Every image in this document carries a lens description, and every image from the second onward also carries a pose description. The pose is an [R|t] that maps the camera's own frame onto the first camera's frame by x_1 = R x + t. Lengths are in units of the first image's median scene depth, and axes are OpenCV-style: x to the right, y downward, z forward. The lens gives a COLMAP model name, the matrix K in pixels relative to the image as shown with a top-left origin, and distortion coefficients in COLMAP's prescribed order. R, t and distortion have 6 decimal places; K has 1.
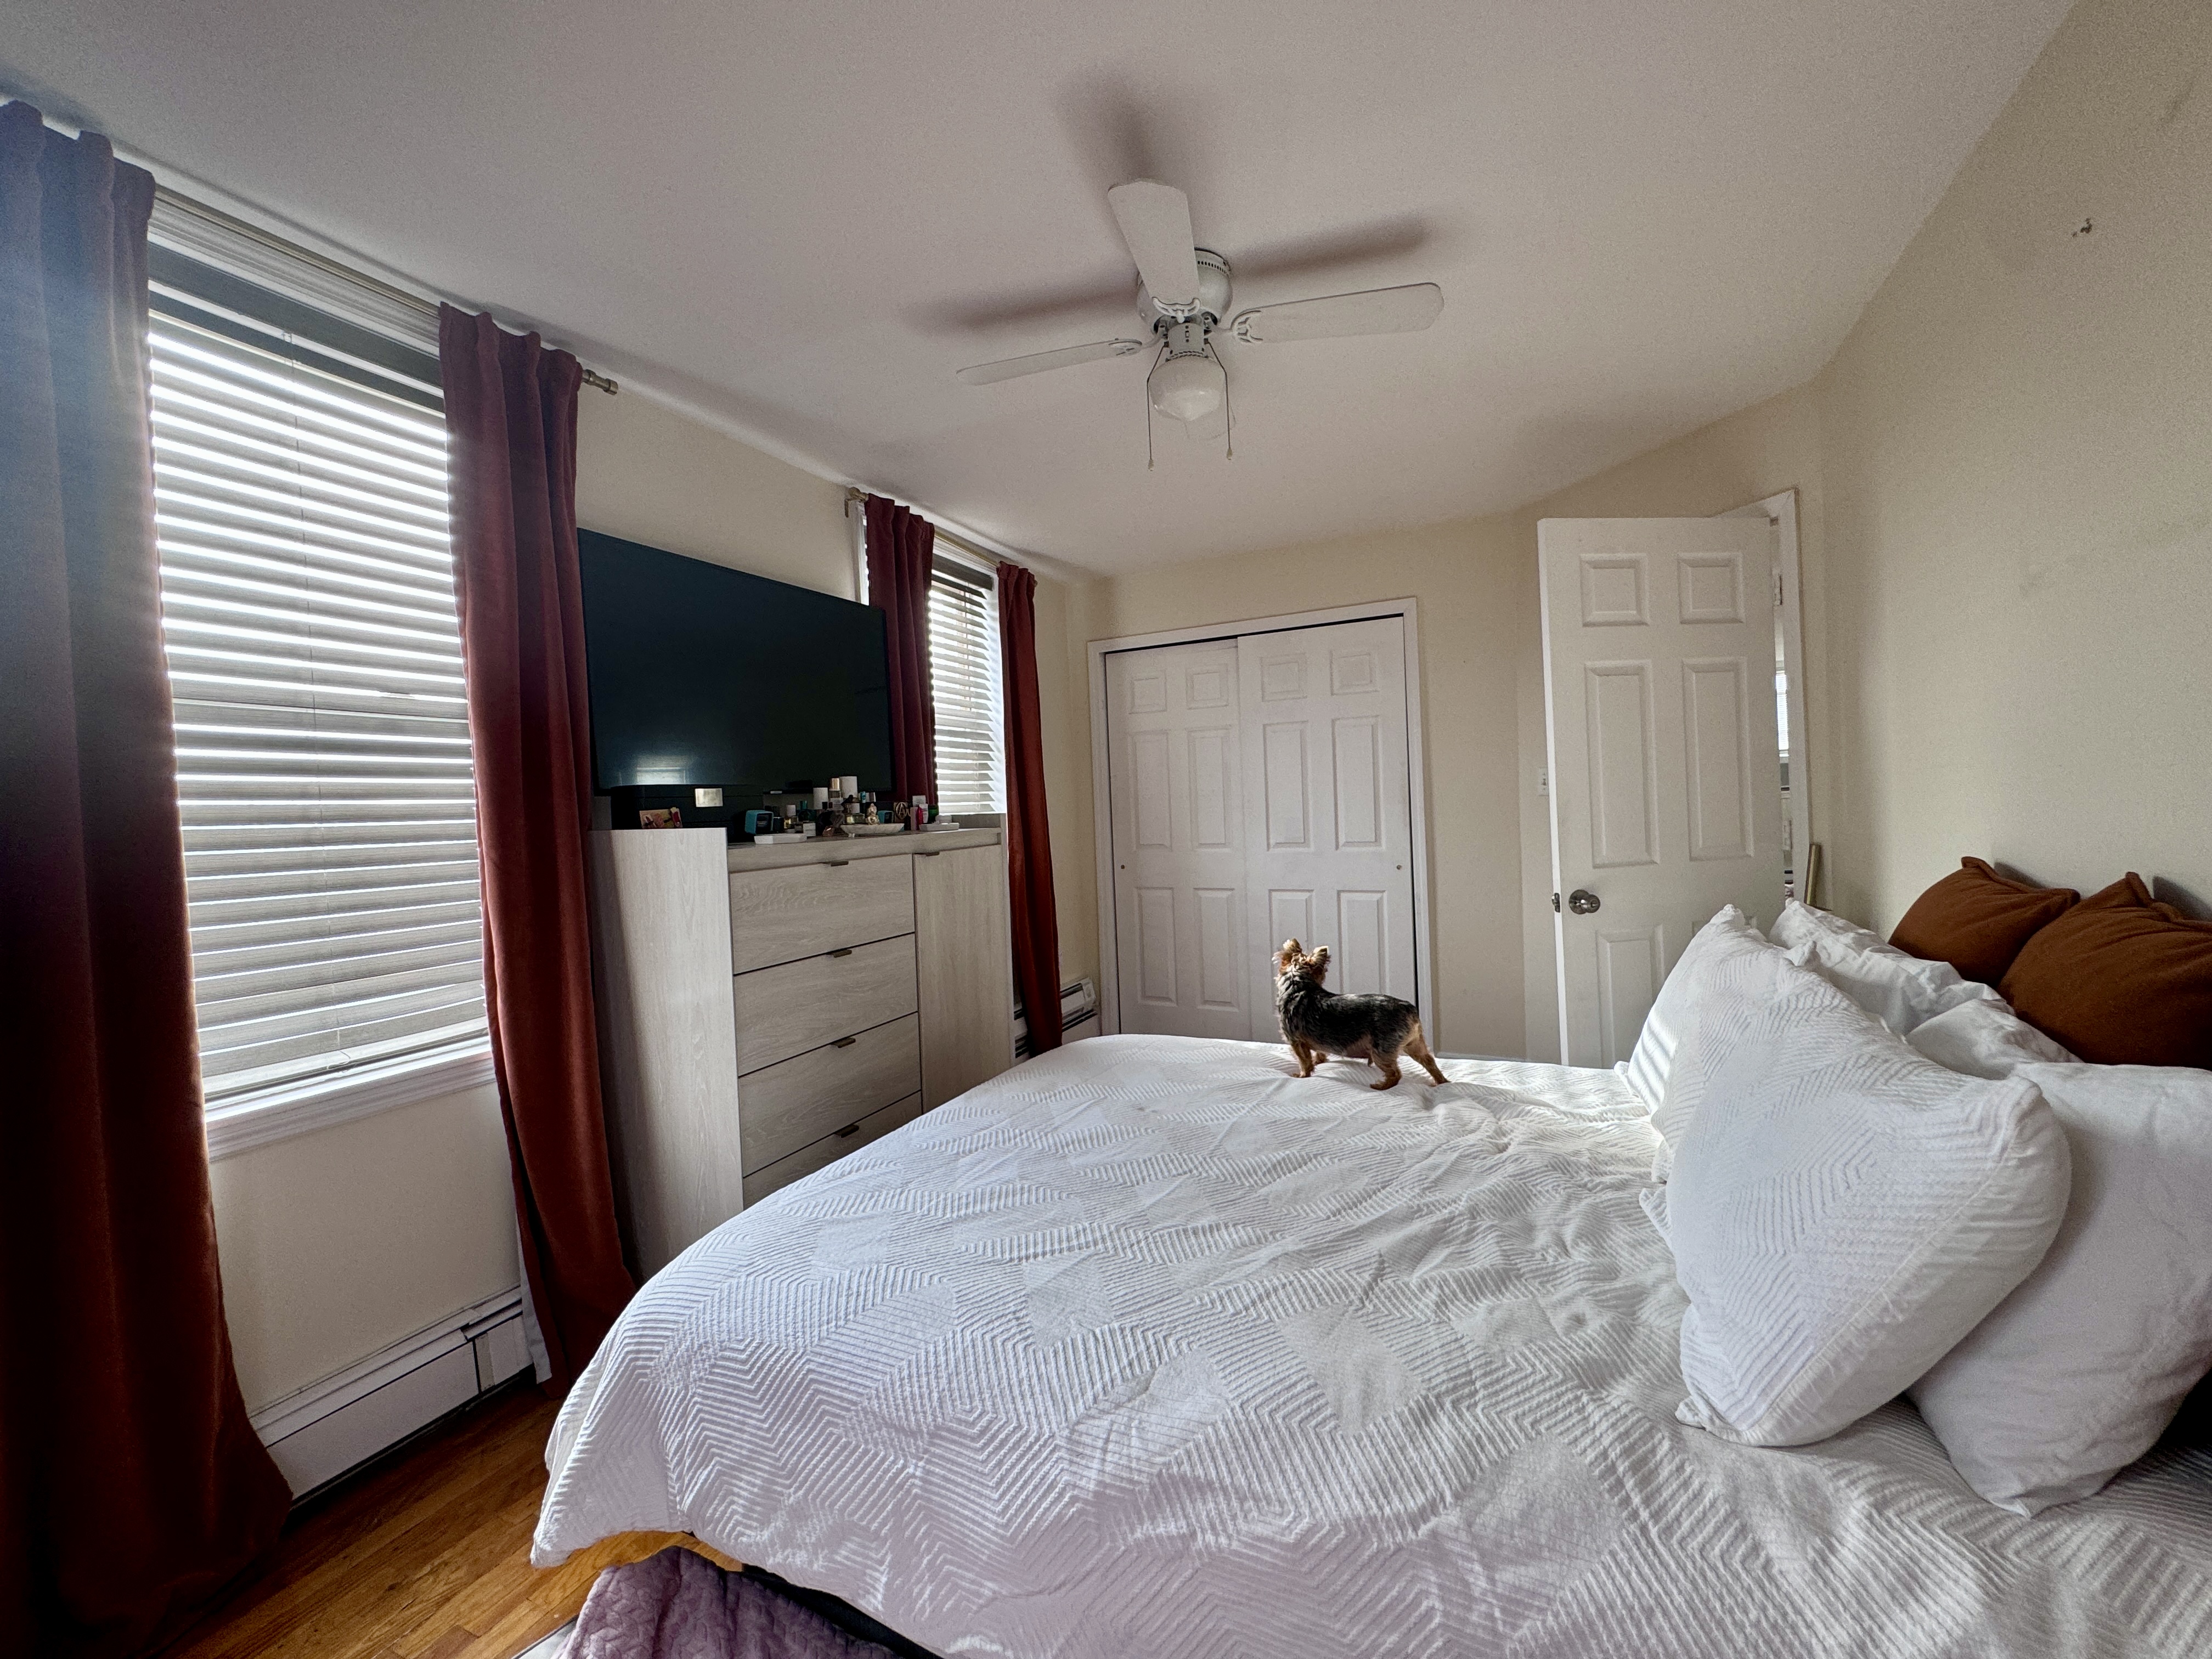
lens RADIAL K [[883.7, 0, 1106.0], [0, 883.7, 829.5], [0, 0, 1]] dist [-0.000380, -0.000076]
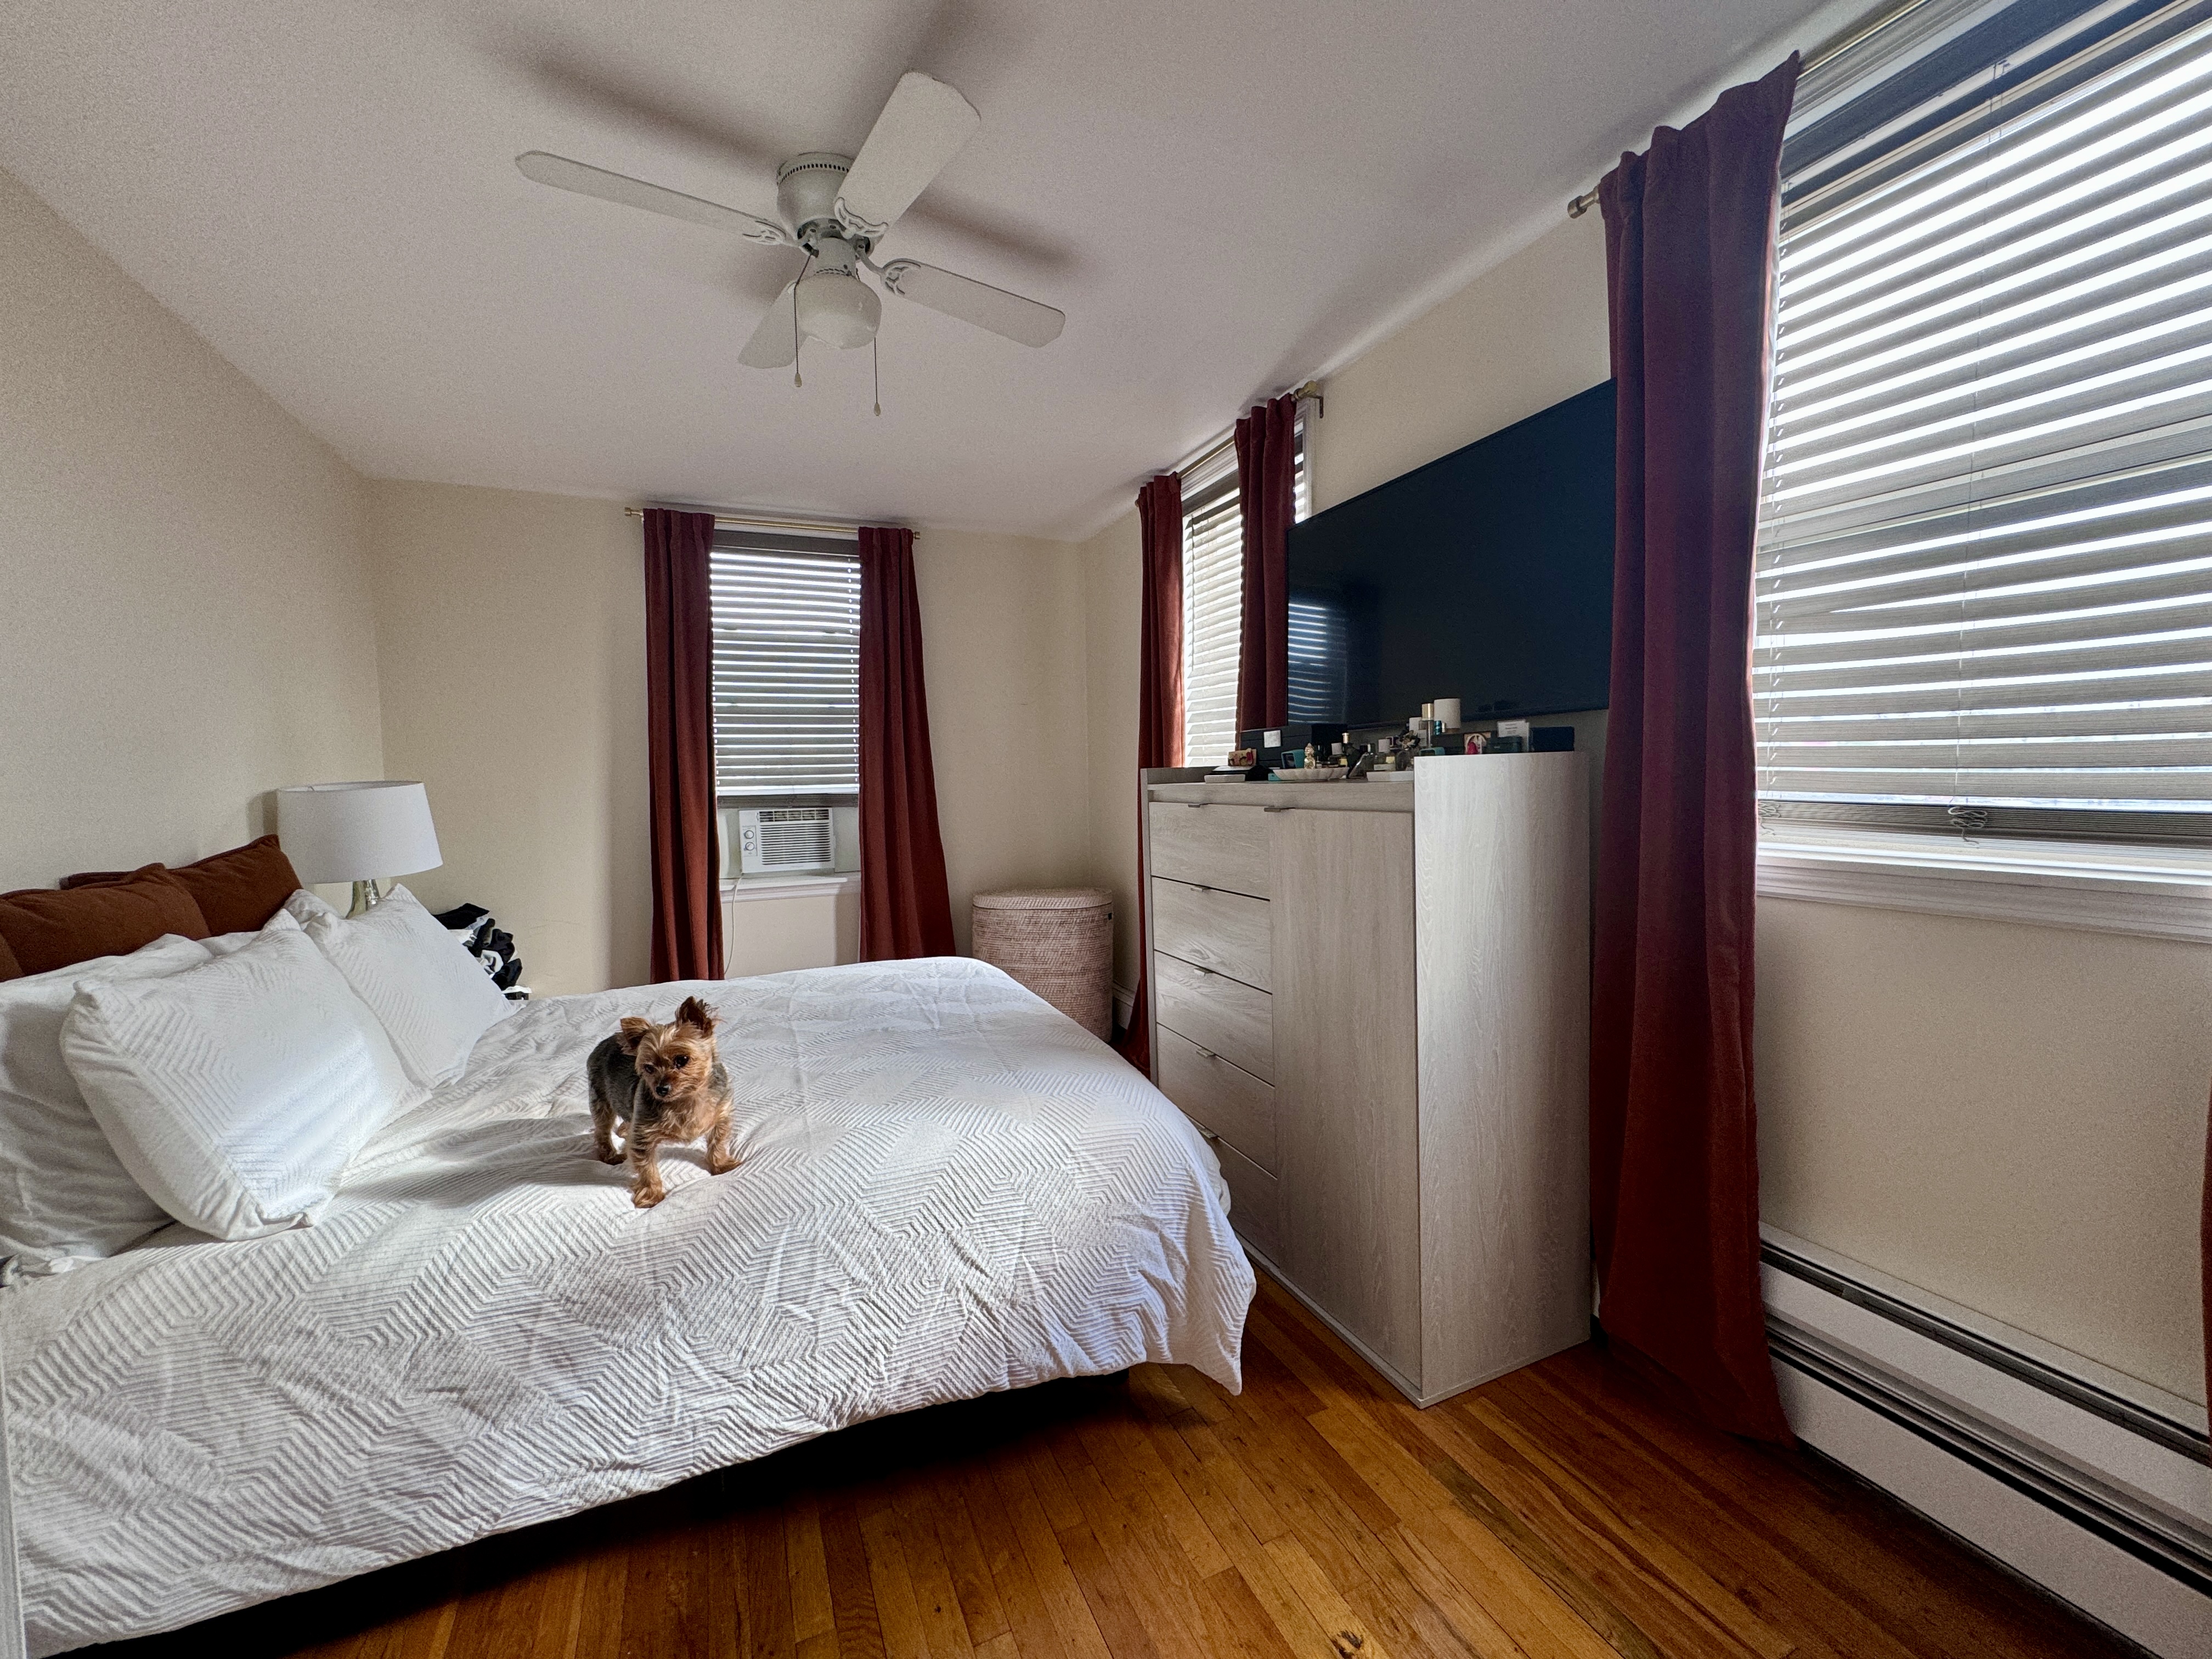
lens RADIAL K [[883.7, 0, 1106.0], [0, 883.7, 829.5], [0, 0, 1]] dist [-0.000380, -0.000076]
pose [[-0.638292, 0.103815, -0.762762, 0.492439], [0.029079, 0.993409, 0.110873, -0.045602], [0.769245, 0.048589, -0.637104, 1.357250]]
